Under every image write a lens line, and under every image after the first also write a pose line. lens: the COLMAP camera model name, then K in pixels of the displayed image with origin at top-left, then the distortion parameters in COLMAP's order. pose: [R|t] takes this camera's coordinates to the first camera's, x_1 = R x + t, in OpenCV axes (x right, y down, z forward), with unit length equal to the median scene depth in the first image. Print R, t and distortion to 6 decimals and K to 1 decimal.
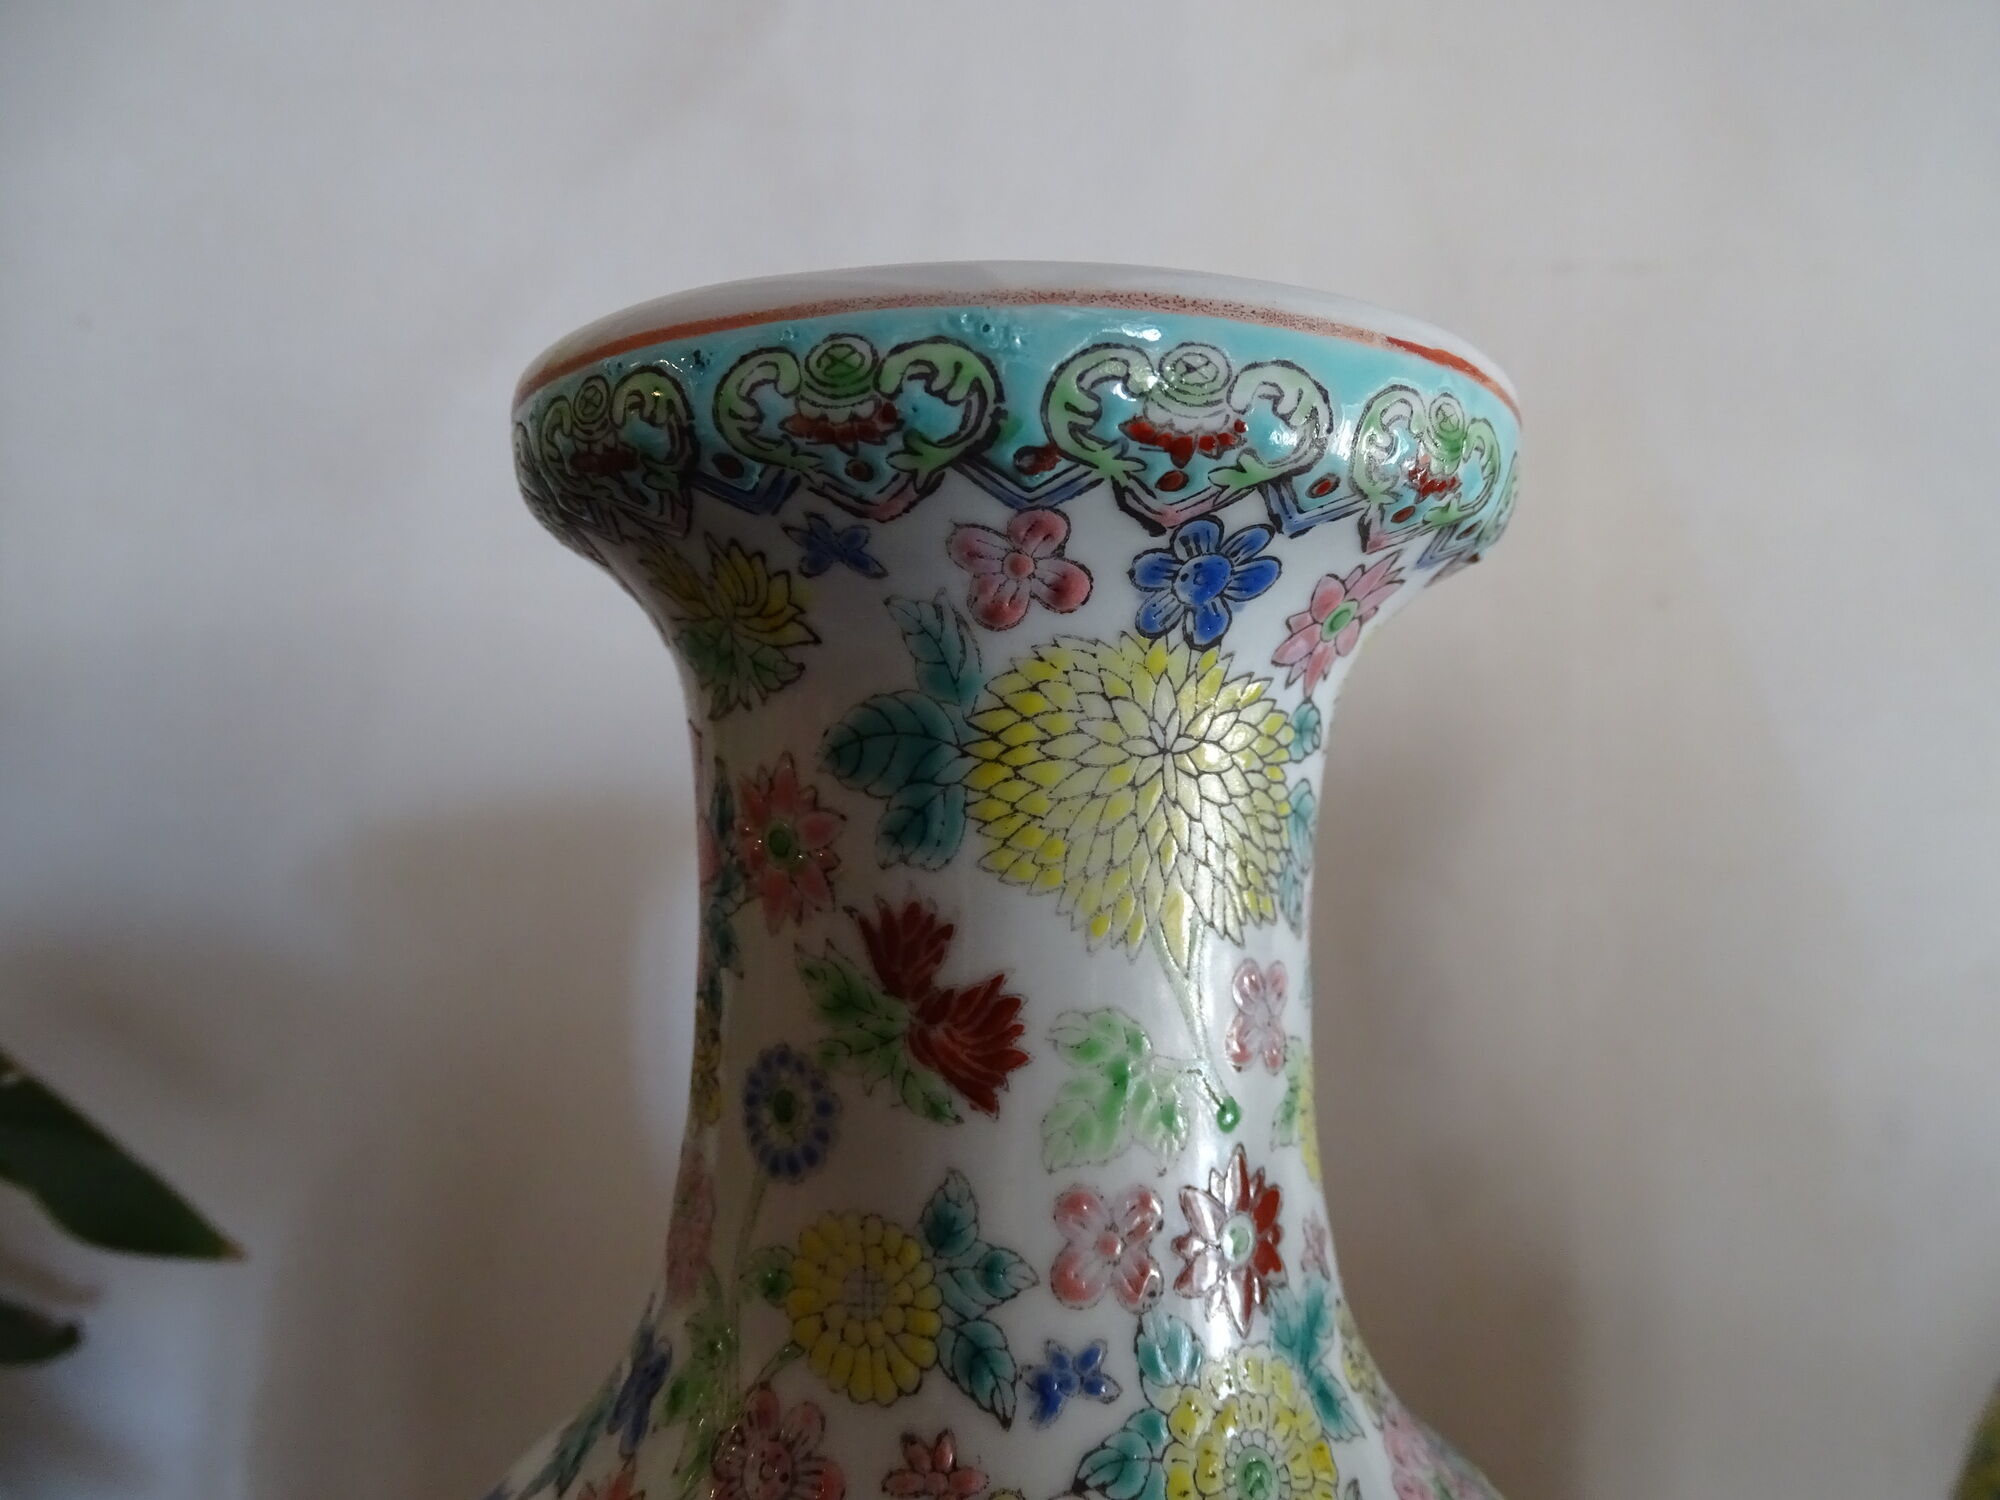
lens RADIAL K [[1396.3, 0, 1019.8], [0, 1396.3, 759.2], [0, 0, 1]] dist [-0.001664, 0.013917]
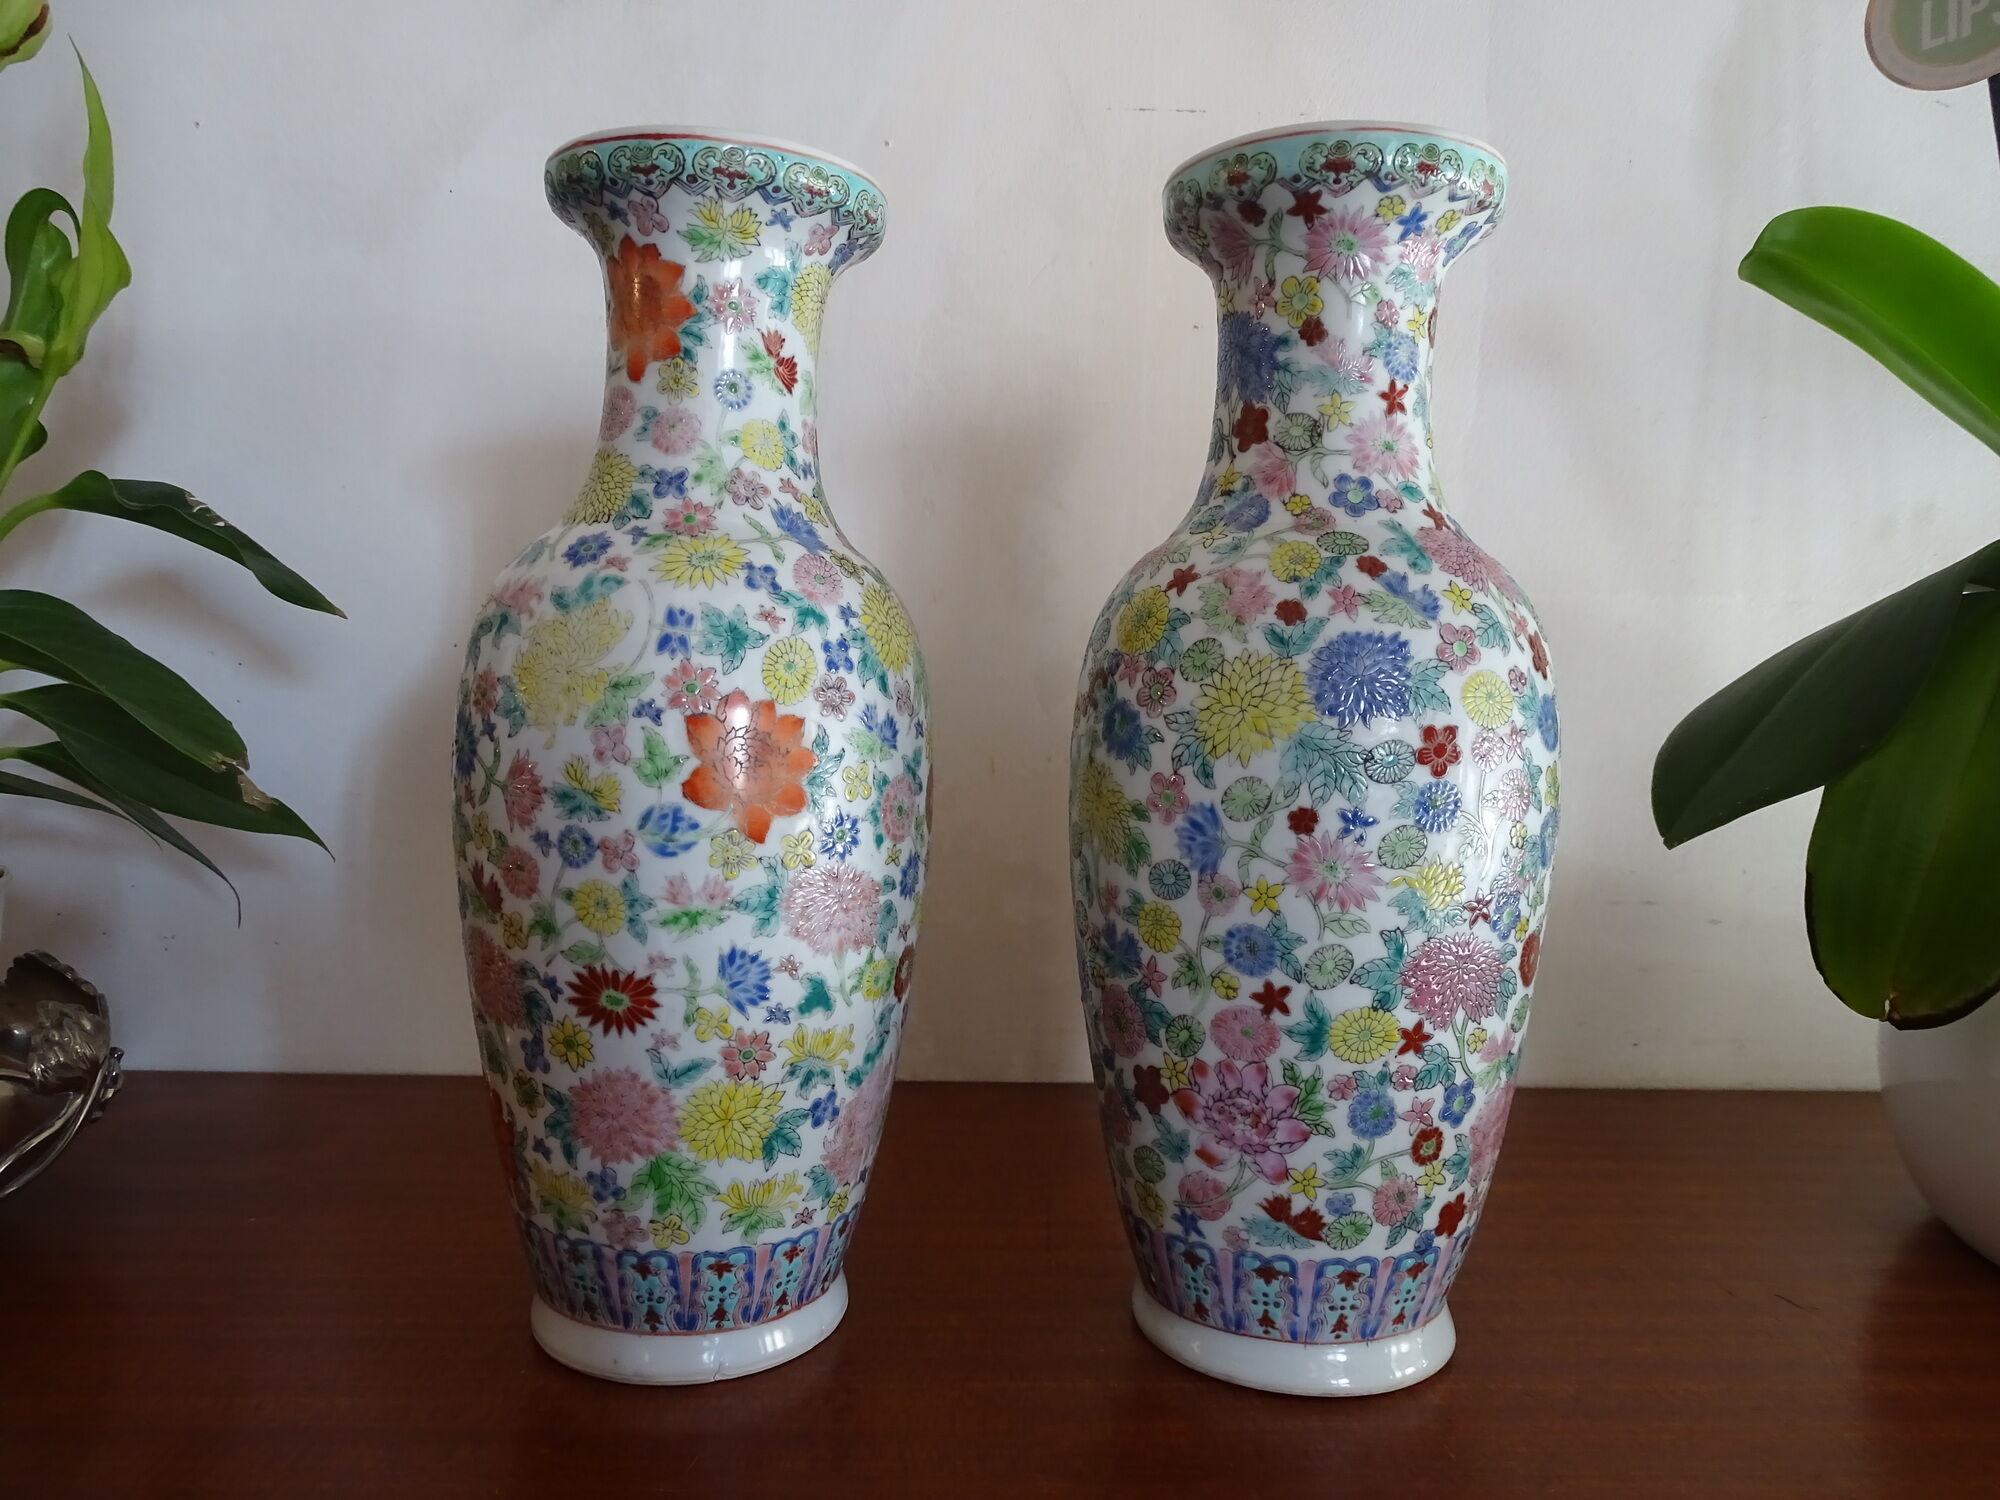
lens RADIAL K [[1396.3, 0, 981.2], [0, 1396.3, 737.8], [0, 0, 1]] dist [-0.001664, 0.013917]
pose [[0.530842, -0.037649, 0.846634, -2.787101], [-0.045544, 0.996302, 0.072861, 0.838714], [-0.846246, -0.077237, 0.527164, -1.336198]]
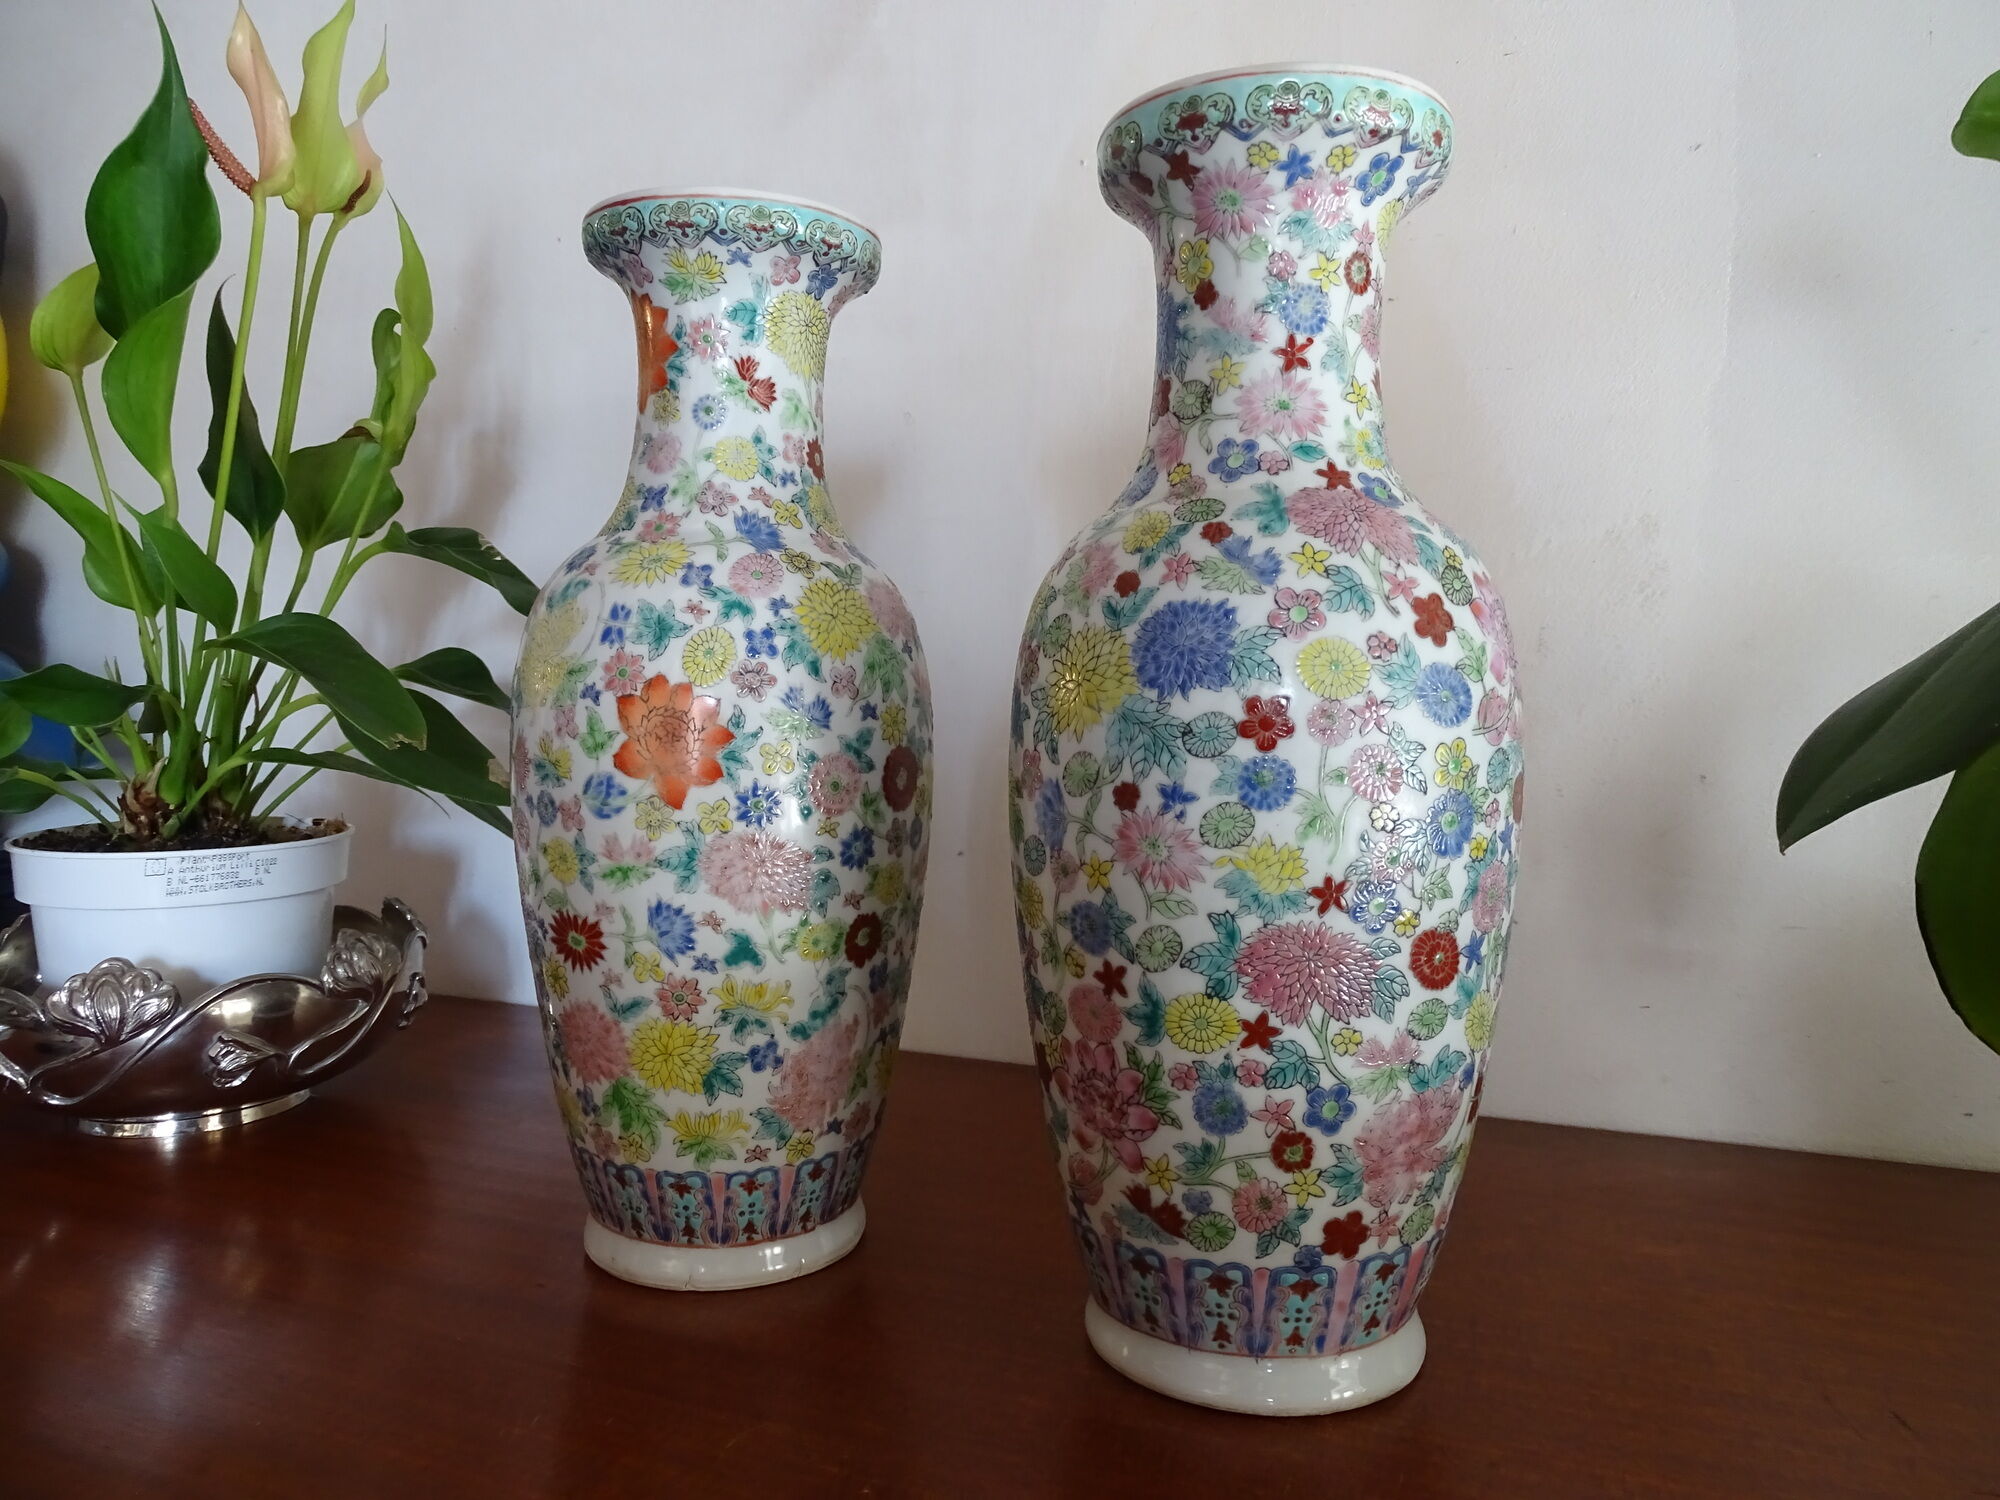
lens RADIAL K [[1396.3, 0, 993.1], [0, 1396.3, 735.0], [0, 0, 1]] dist [-0.001664, 0.013917]
pose [[0.828817, -0.023330, 0.559033, -1.712858], [-0.017339, 0.997579, 0.067339, 0.885125], [-0.559250, -0.065505, 0.826407, -2.658354]]
